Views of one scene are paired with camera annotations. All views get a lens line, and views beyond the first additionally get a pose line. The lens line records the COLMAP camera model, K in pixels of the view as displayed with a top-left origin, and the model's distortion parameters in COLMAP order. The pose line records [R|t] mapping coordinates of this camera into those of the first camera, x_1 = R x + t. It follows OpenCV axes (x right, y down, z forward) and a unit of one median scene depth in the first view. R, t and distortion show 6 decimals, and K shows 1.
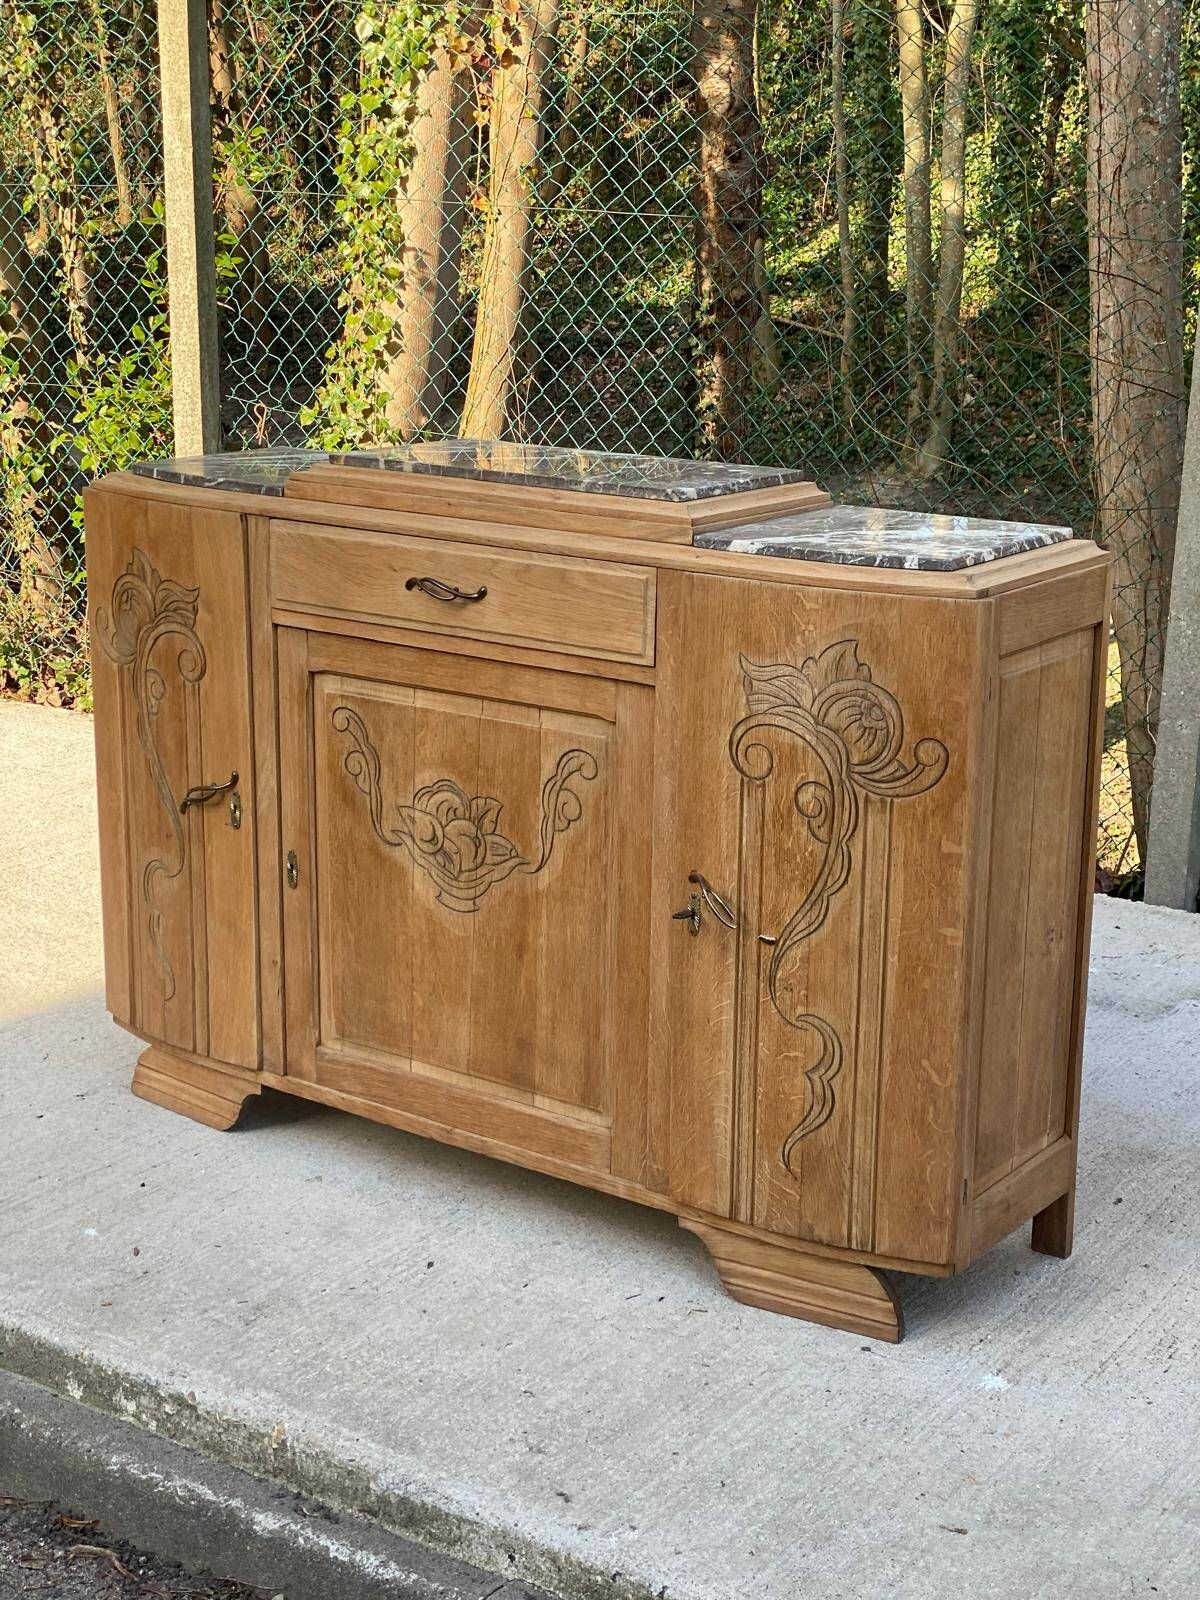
lens RADIAL K [[2387.3, 0, 610.4], [0, 2387.3, 797.0], [0, 0, 1]] dist [0.119606, 0.000000]
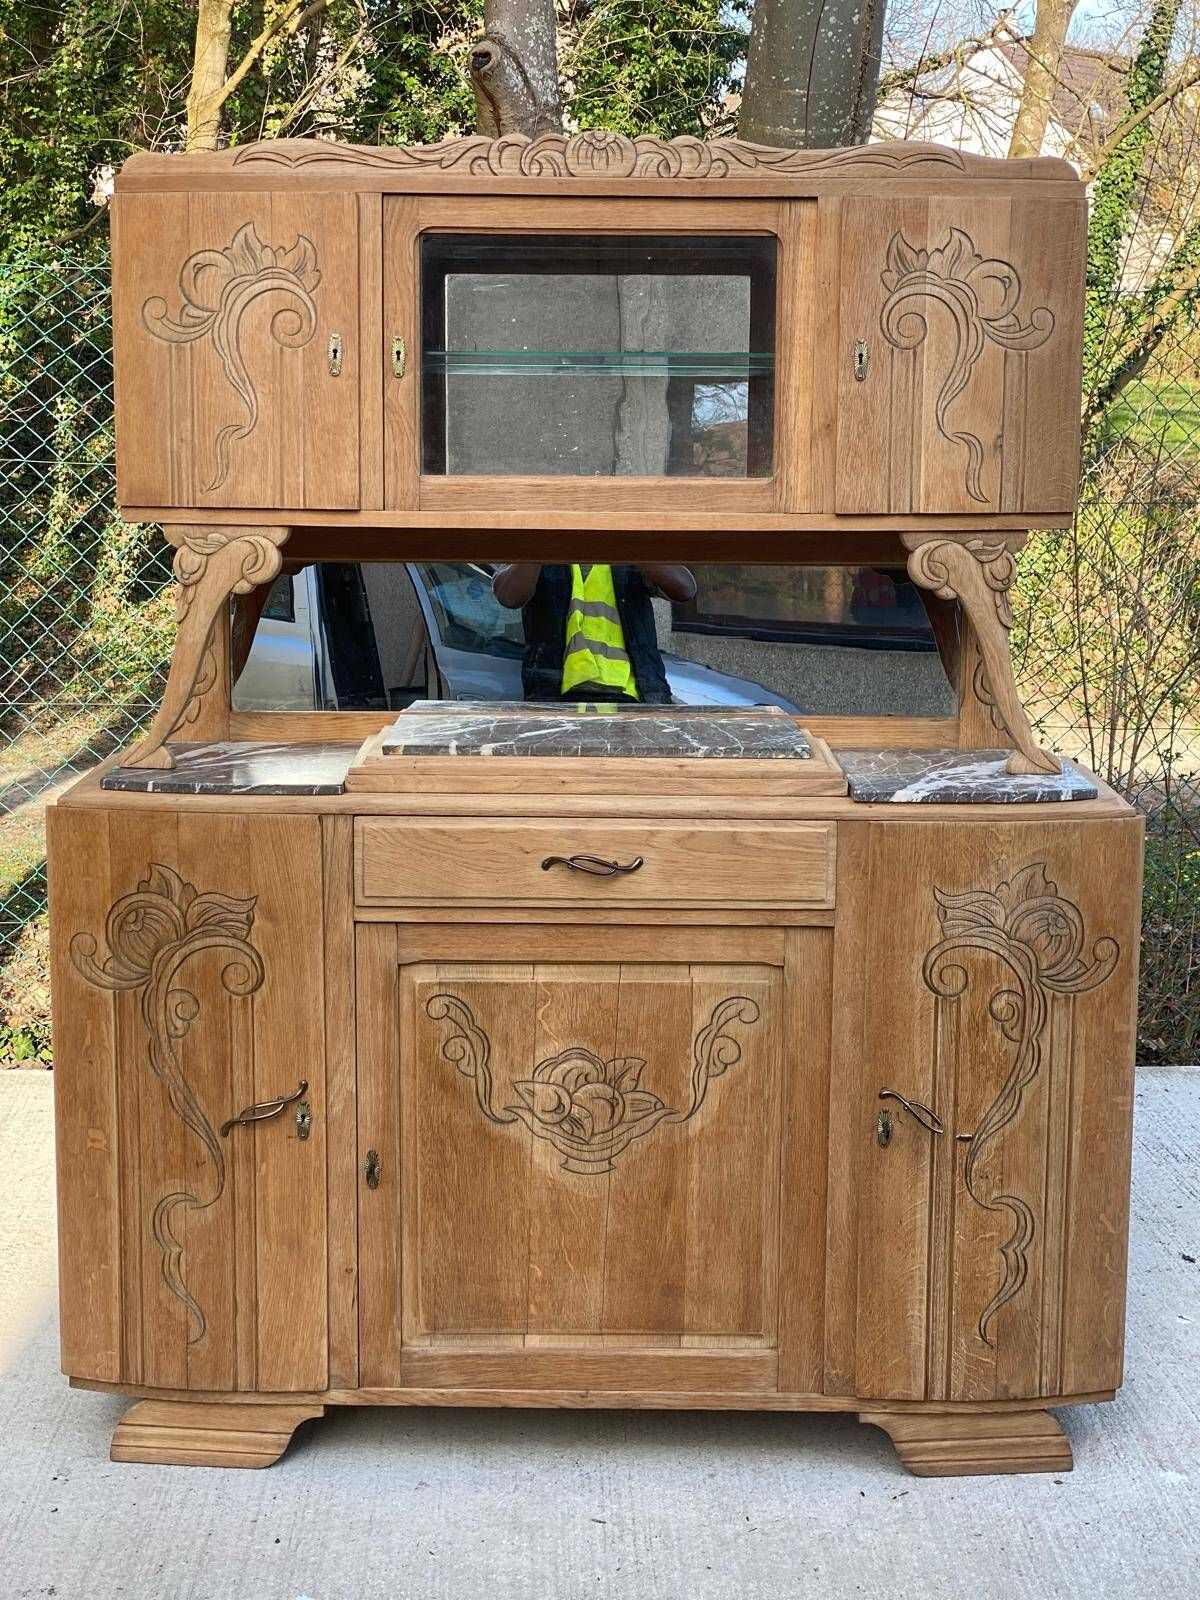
lens RADIAL K [[2387.3, 0, 591.0], [0, 2387.3, 791.9], [0, 0, 1]] dist [0.119606, 0.000000]
pose [[0.813761, -0.109786, 0.570736, -0.648872], [0.148907, 0.988603, -0.022148, -0.093857], [-0.561800, 0.103010, 0.820835, 0.146857]]
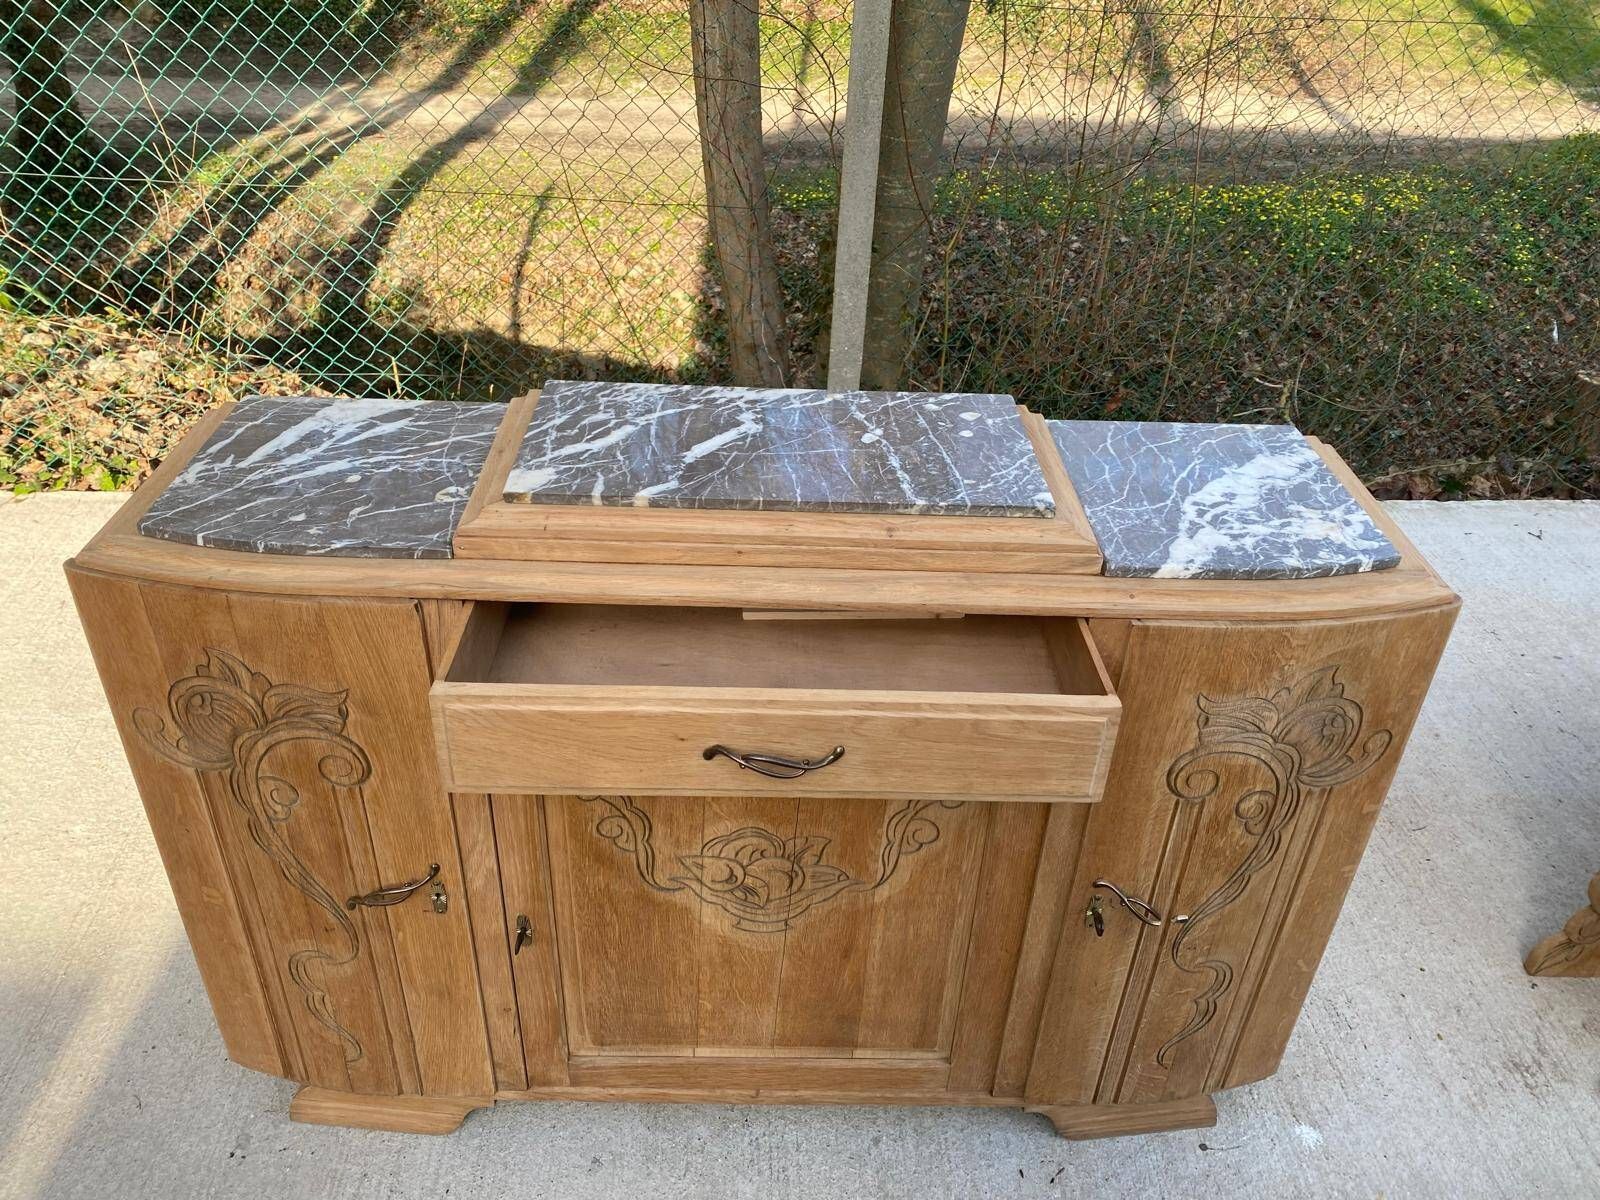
lens RADIAL K [[1218.6, 0, 801.8], [0, 1218.6, 588.7], [0, 0, 1]] dist [0.039599, -0.048593]
pose [[0.798817, -0.311572, 0.514601, -0.264289], [0.121804, 0.921476, 0.368844, -0.259264], [-0.589114, -0.231958, 0.774041, 0.671597]]
